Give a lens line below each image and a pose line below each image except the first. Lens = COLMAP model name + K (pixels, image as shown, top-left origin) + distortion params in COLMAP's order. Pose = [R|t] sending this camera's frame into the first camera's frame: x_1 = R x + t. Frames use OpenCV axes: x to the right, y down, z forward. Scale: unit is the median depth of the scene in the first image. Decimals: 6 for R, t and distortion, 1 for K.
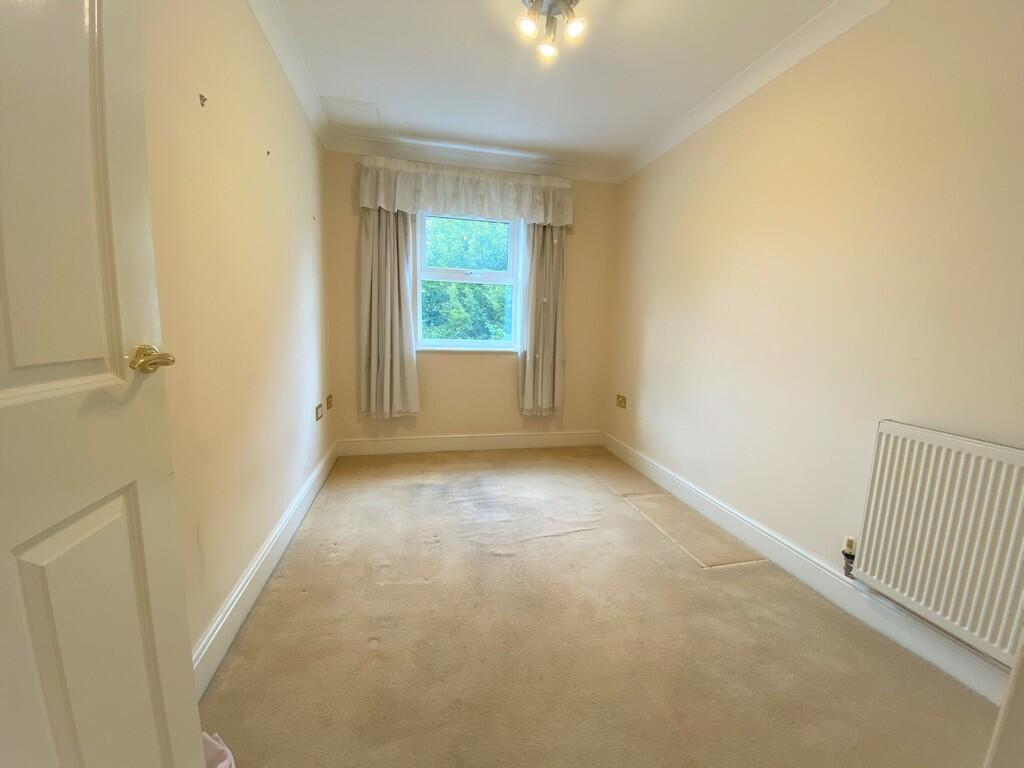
lens RADIAL K [[417.6, 0, 512.3], [0, 417.6, 387.1], [0, 0, 1]] dist [-0.018375, -0.001281]
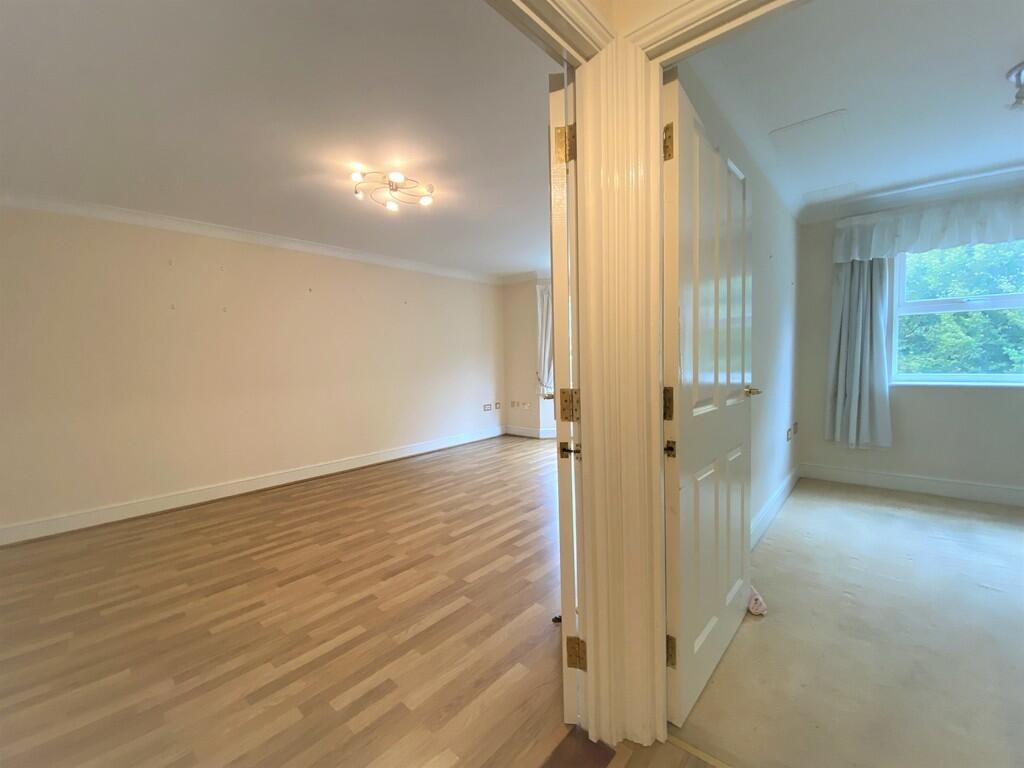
lens RADIAL K [[417.6, 0, 512.4], [0, 417.6, 378.4], [0, 0, 1]] dist [-0.018375, -0.001281]
pose [[0.573648, 0.009512, -0.819047, 0.063153], [-0.078215, 0.996000, -0.043214, 0.008076], [0.815359, 0.088851, 0.572097, -0.336523]]
